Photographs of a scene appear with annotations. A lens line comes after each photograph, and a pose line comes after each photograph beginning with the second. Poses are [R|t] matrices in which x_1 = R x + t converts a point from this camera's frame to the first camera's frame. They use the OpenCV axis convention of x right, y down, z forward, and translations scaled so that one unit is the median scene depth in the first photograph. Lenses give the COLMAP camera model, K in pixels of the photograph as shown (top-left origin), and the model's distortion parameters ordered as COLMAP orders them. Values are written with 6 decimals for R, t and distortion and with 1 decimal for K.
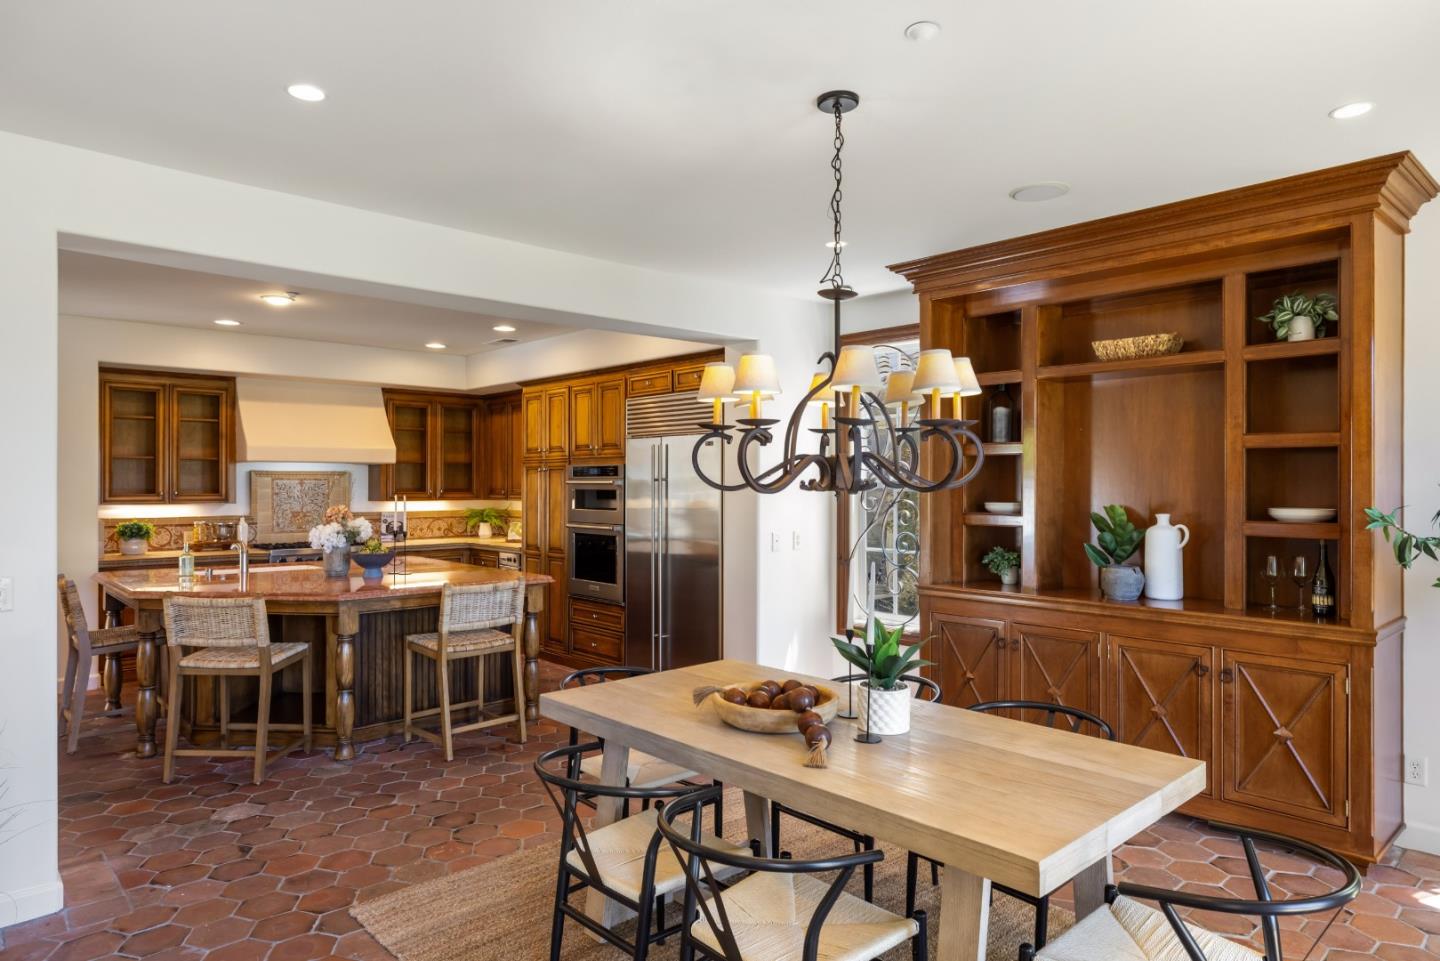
lens RADIAL K [[879.4, 0, 710.0], [0, 879.4, 479.1], [0, 0, 1]] dist [-0.003311, 0.001907]
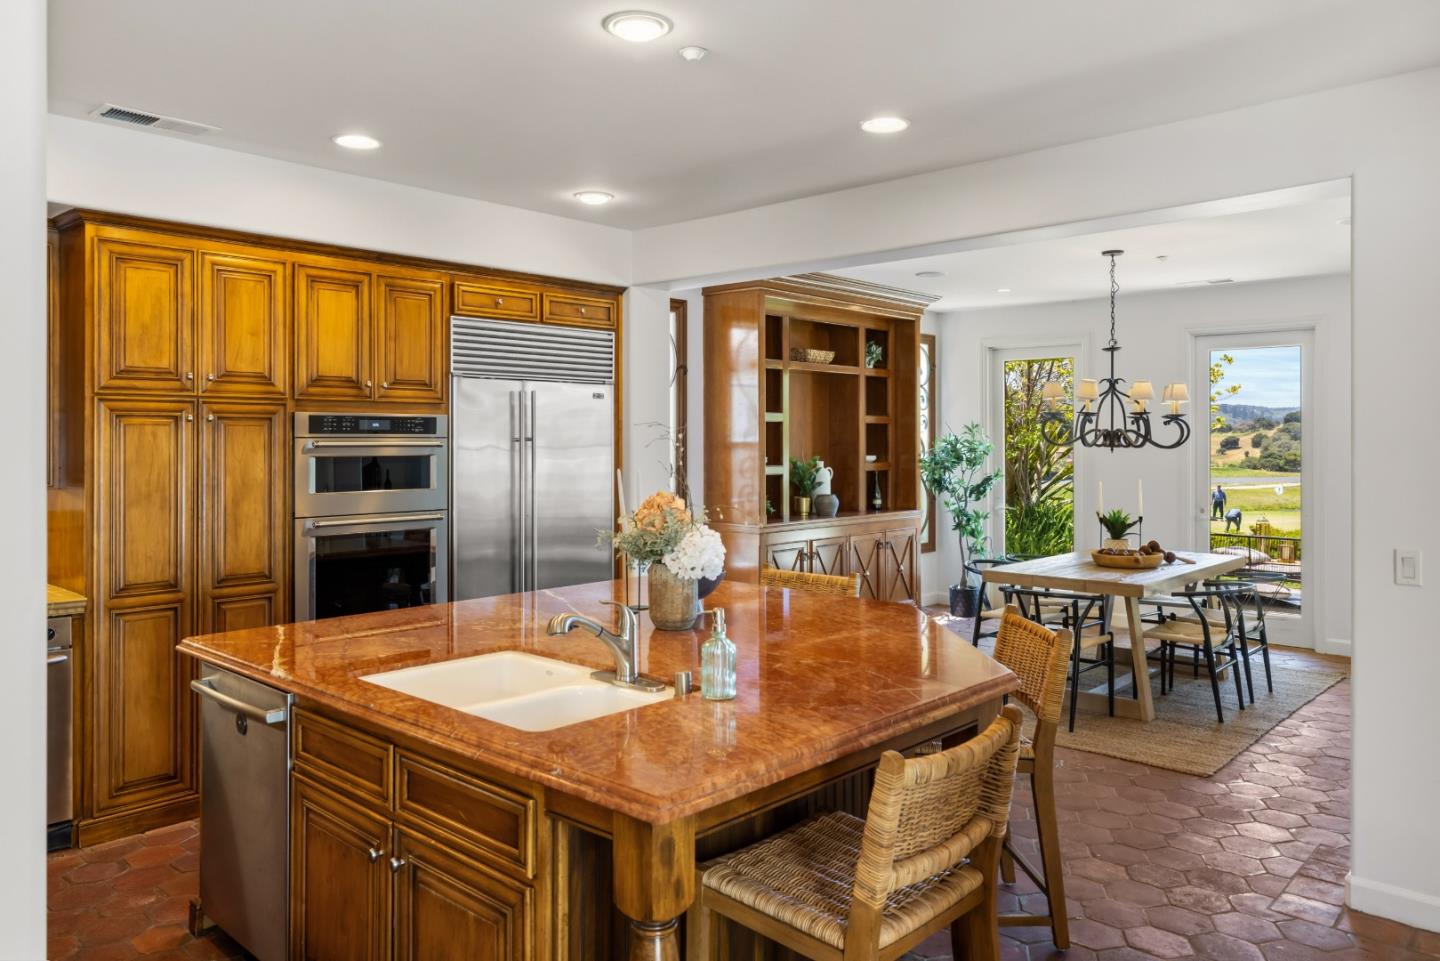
lens RADIAL K [[1019.3, 0, 722.5], [0, 1019.3, 467.2], [0, 0, 1]] dist [0.004592, -0.000377]
pose [[-0.085284, -0.018186, 0.996191, -0.805047], [0.005399, 0.999810, 0.018714, 0.007680], [-0.996342, 0.006975, -0.085170, 0.803519]]
